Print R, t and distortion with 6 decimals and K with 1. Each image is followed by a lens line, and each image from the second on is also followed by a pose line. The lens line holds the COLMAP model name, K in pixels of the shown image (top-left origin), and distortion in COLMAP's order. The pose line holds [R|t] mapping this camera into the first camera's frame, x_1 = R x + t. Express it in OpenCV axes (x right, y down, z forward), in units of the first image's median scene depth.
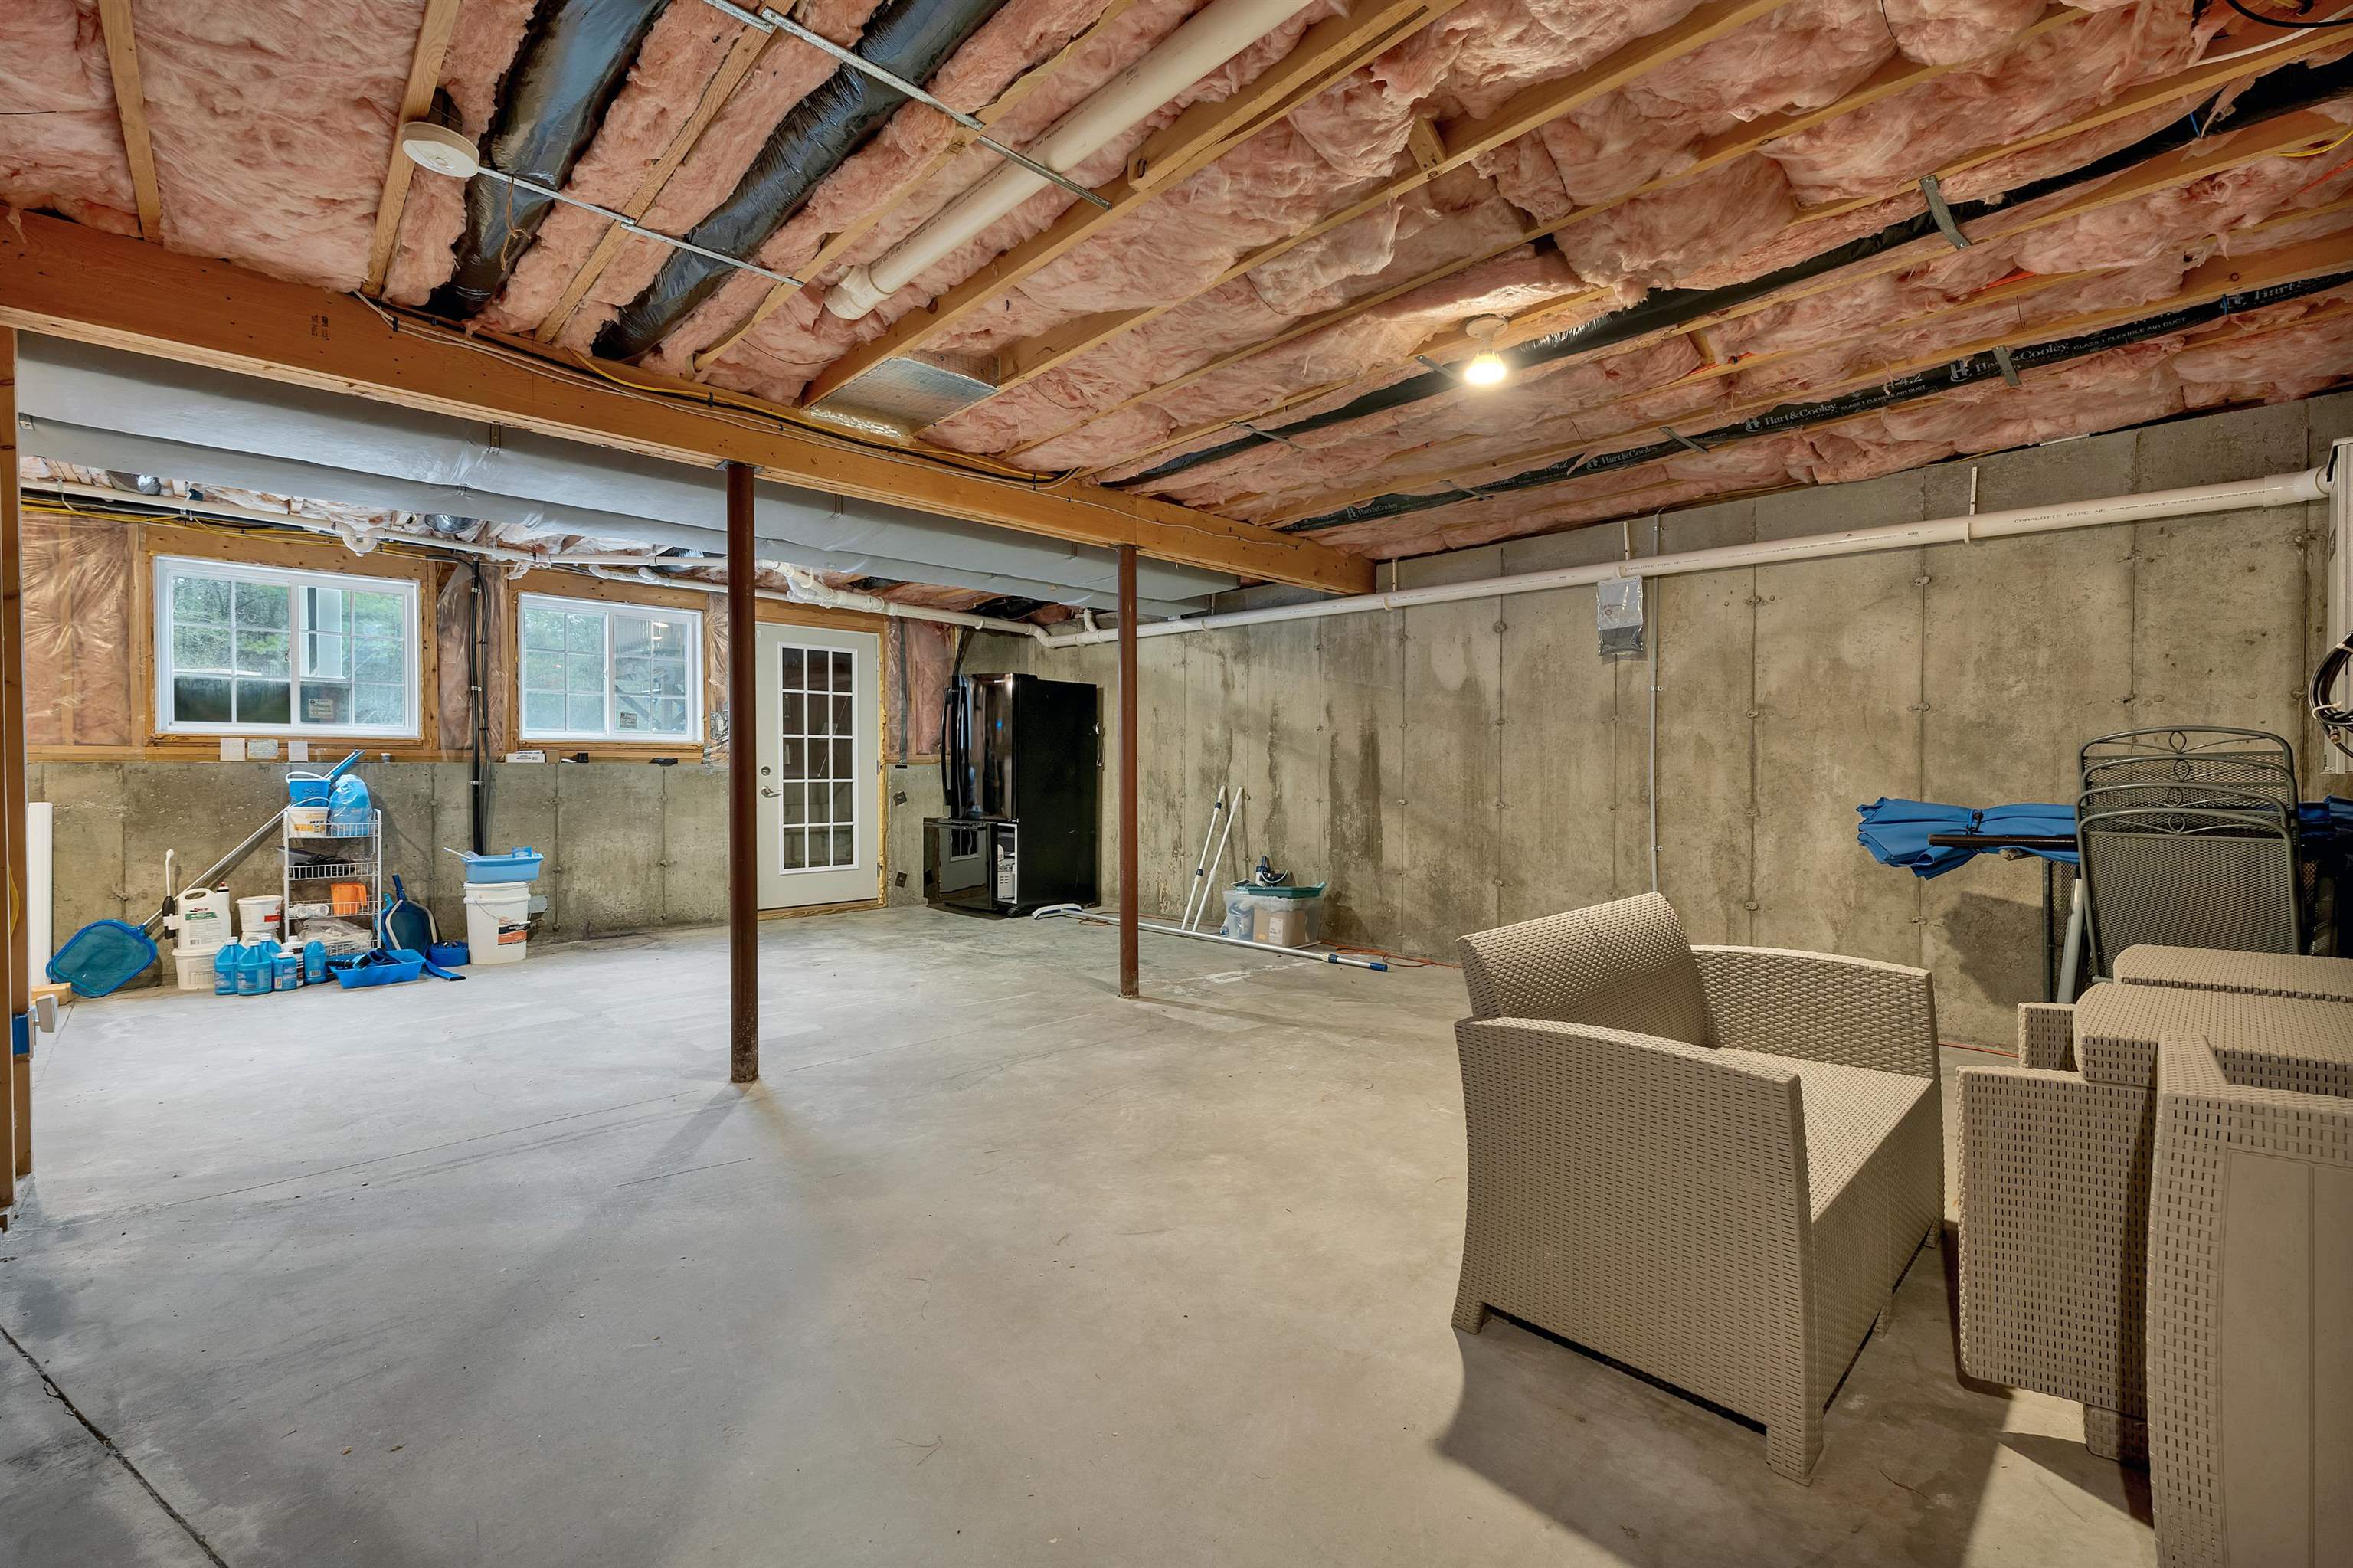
lens RADIAL K [[982.1, 0, 1171.9], [0, 982.1, 778.8], [0, 0, 1]] dist [0.003802, 0.000459]
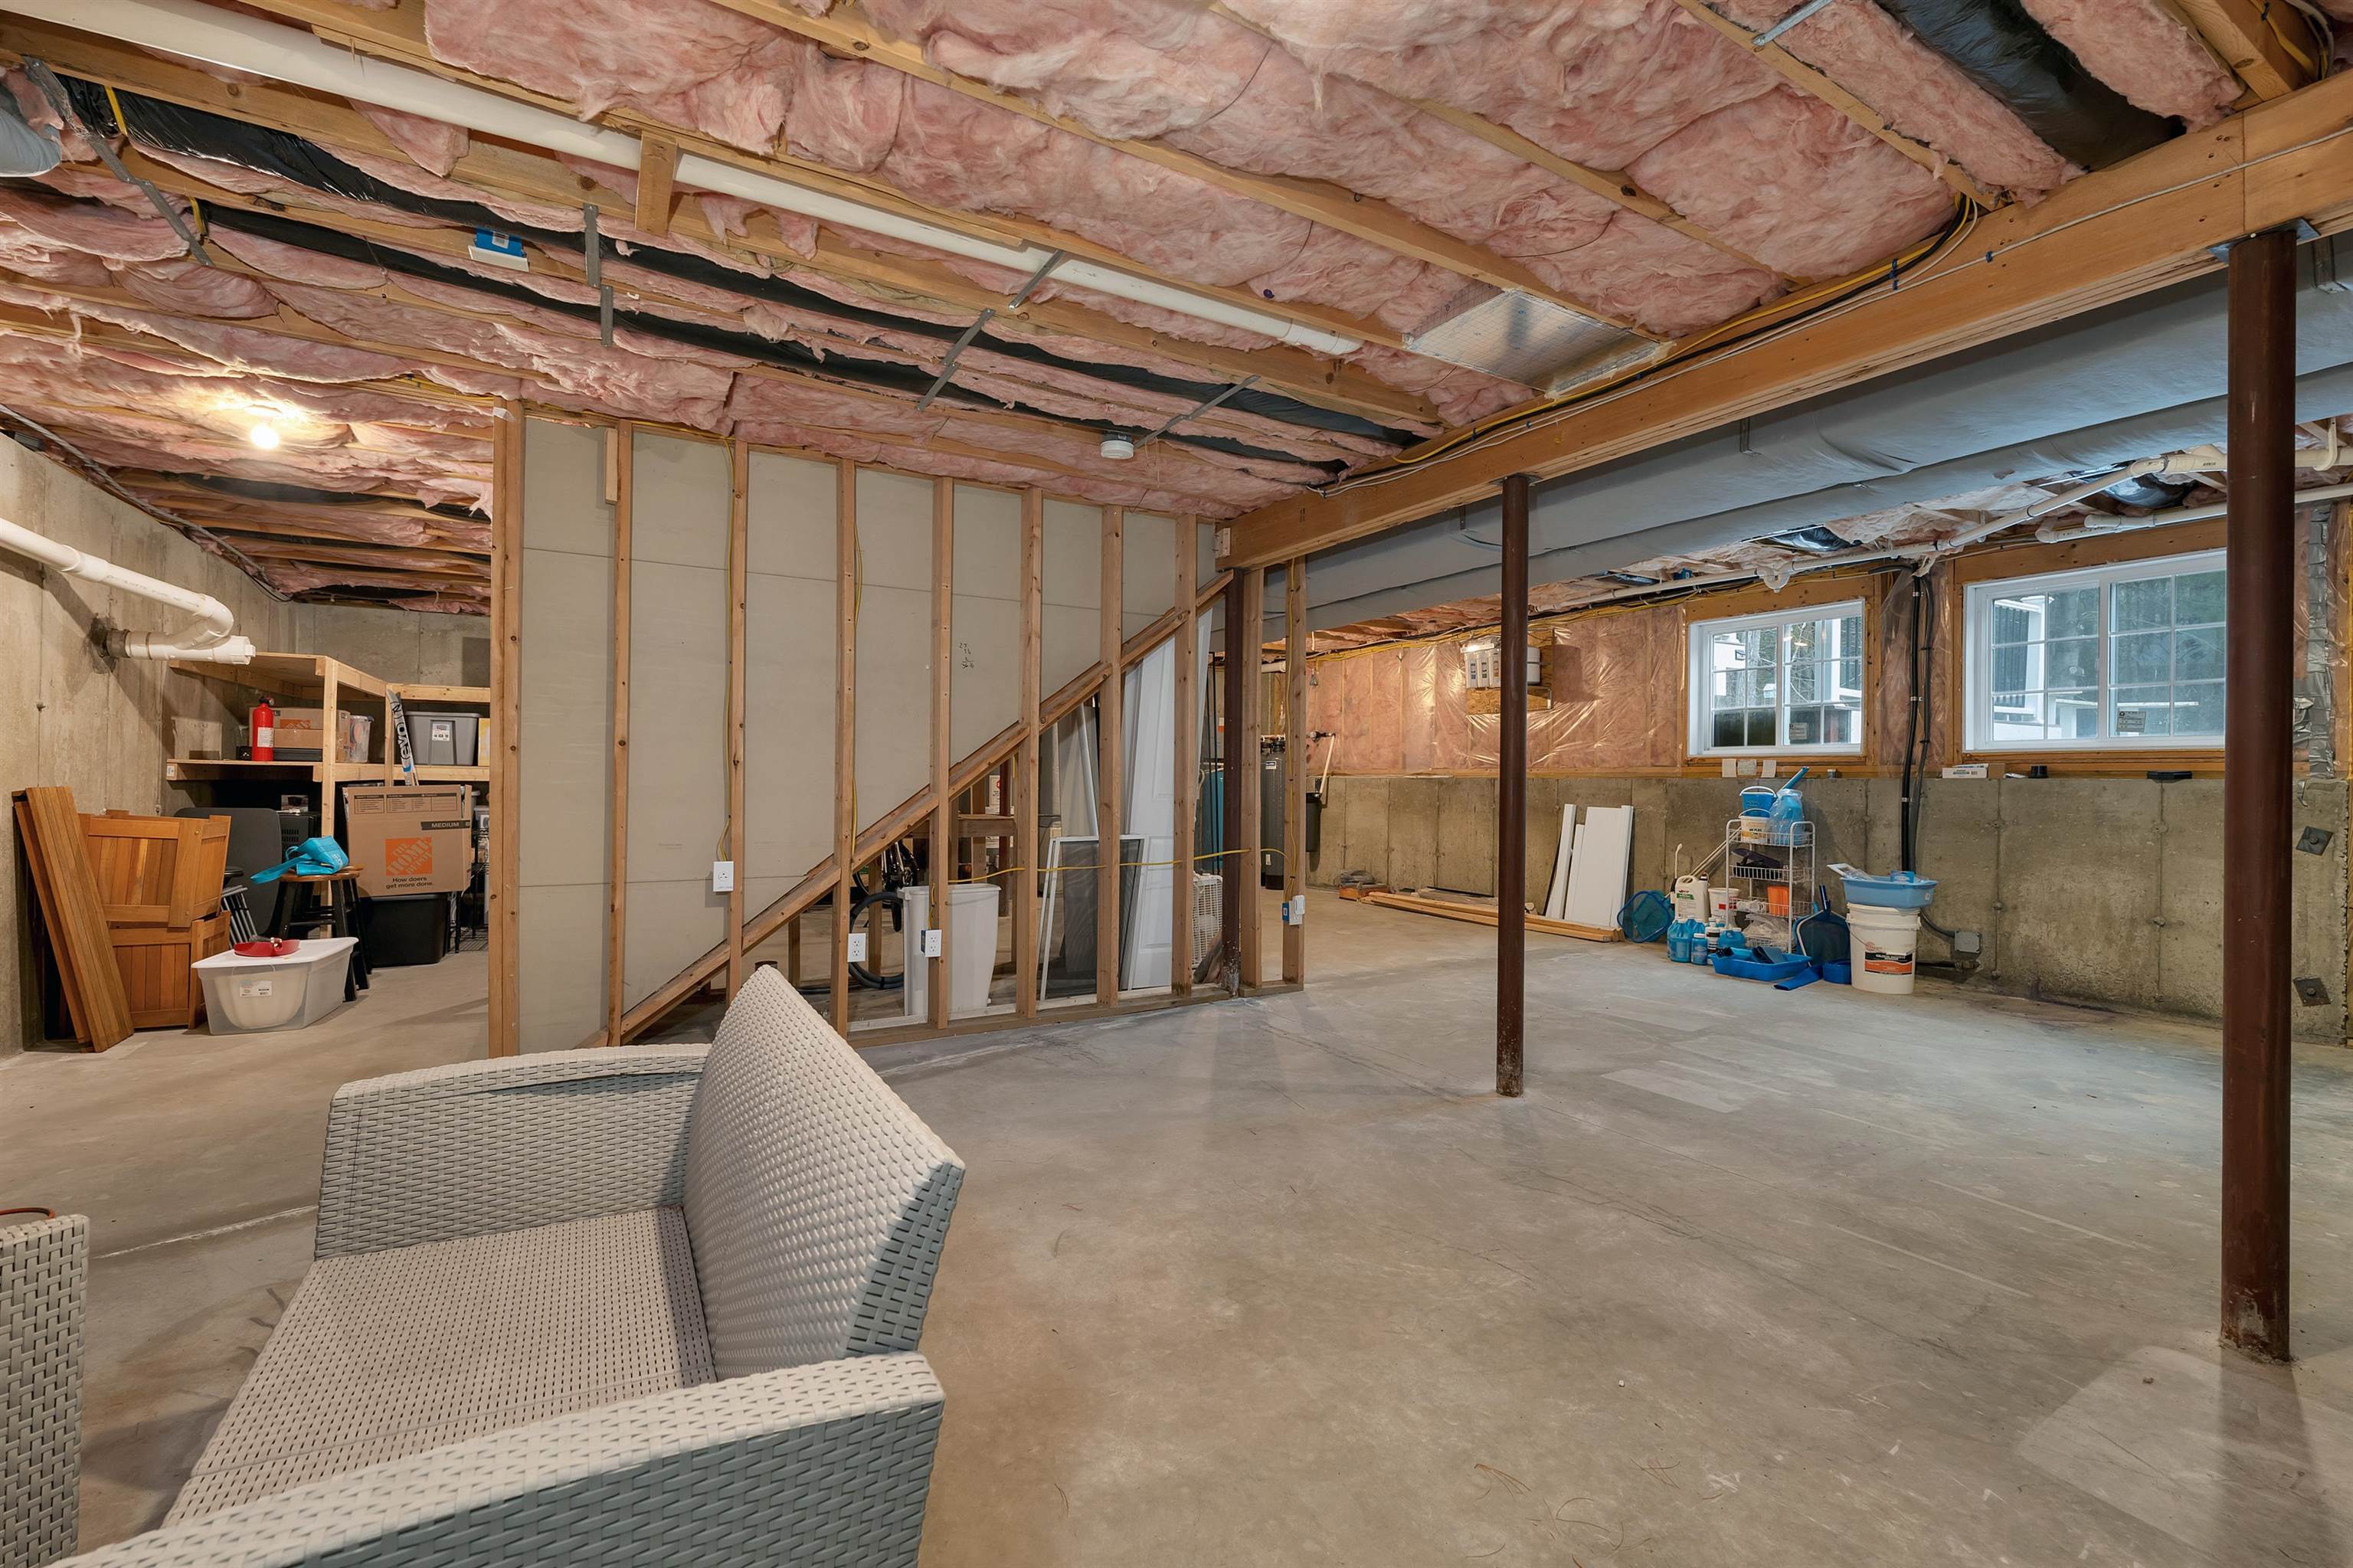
lens RADIAL K [[982.1, 0, 1171.9], [0, 982.1, 778.8], [0, 0, 1]] dist [0.003802, 0.000459]
pose [[-0.225751, -0.003434, -0.974179, 0.418710], [-0.017606, 0.999845, 0.000555, -0.004635], [0.974026, 0.017277, -0.225776, 0.607304]]
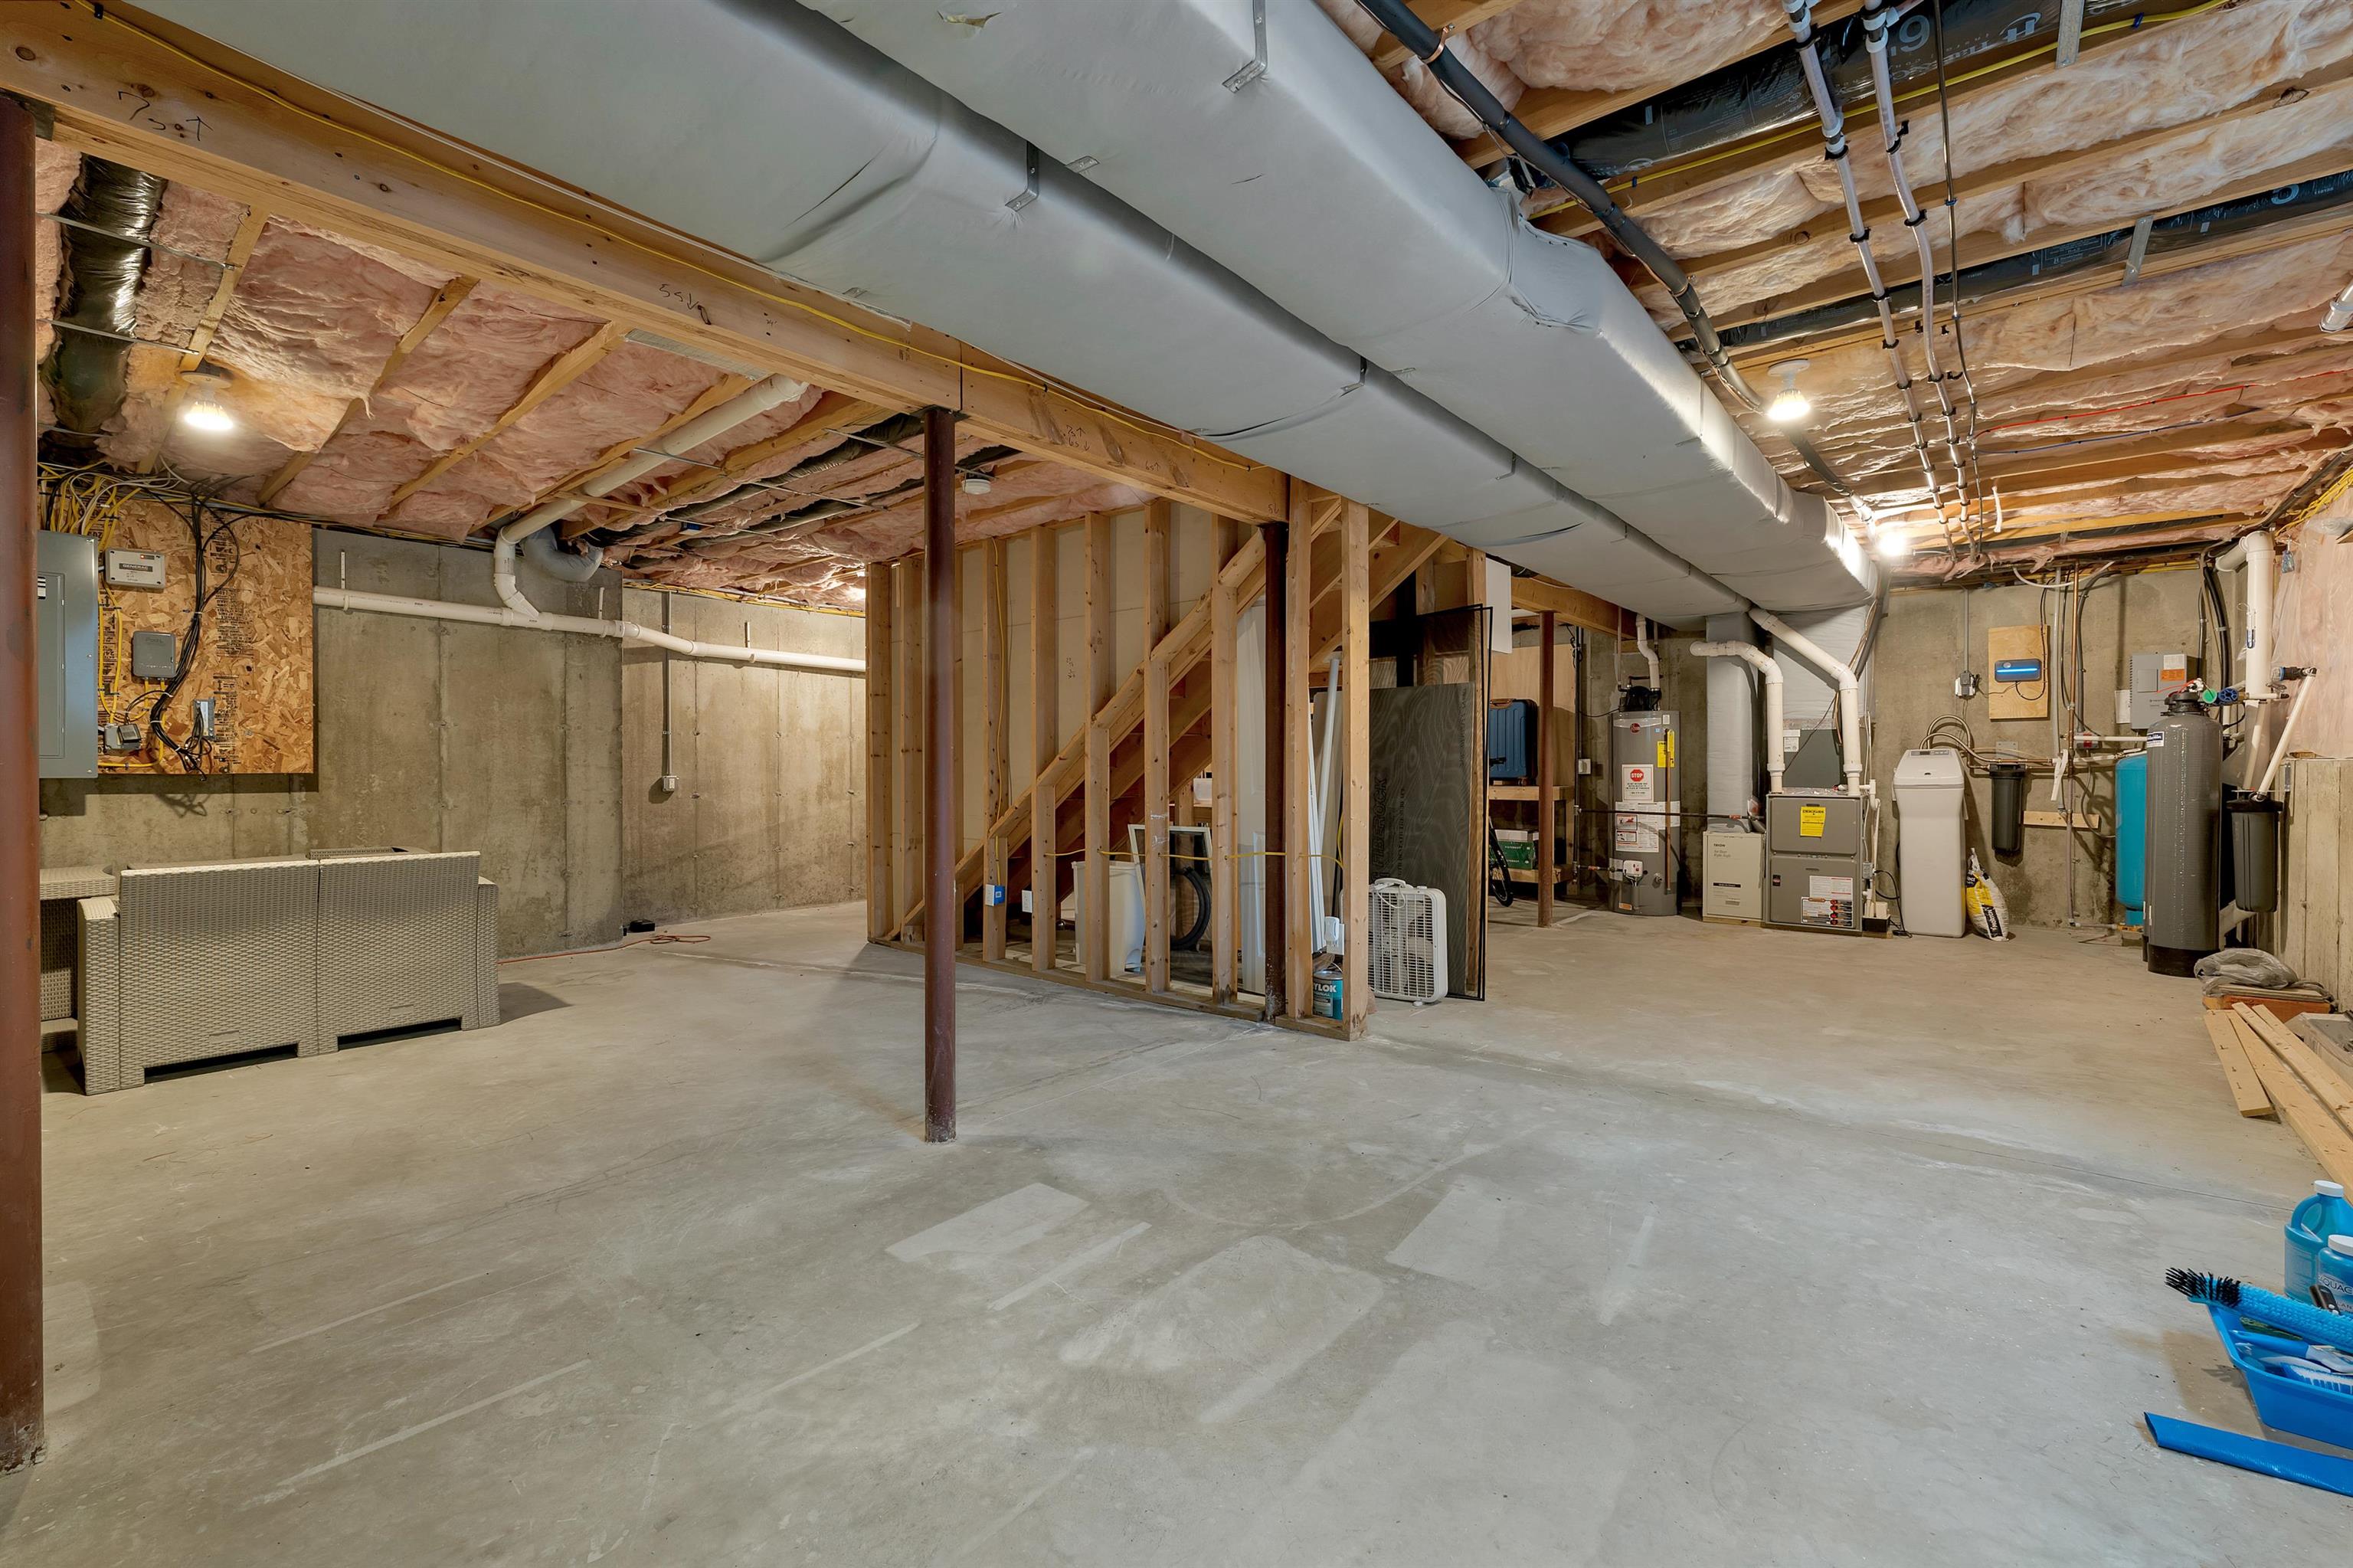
lens RADIAL K [[982.1, 0, 1171.9], [0, 982.1, 778.8], [0, 0, 1]] dist [0.003802, 0.000459]
pose [[-0.994336, 0.005193, -0.106156, -0.372205], [0.003102, 0.999798, 0.019854, -0.013008], [0.106237, 0.019412, -0.994151, 1.268192]]
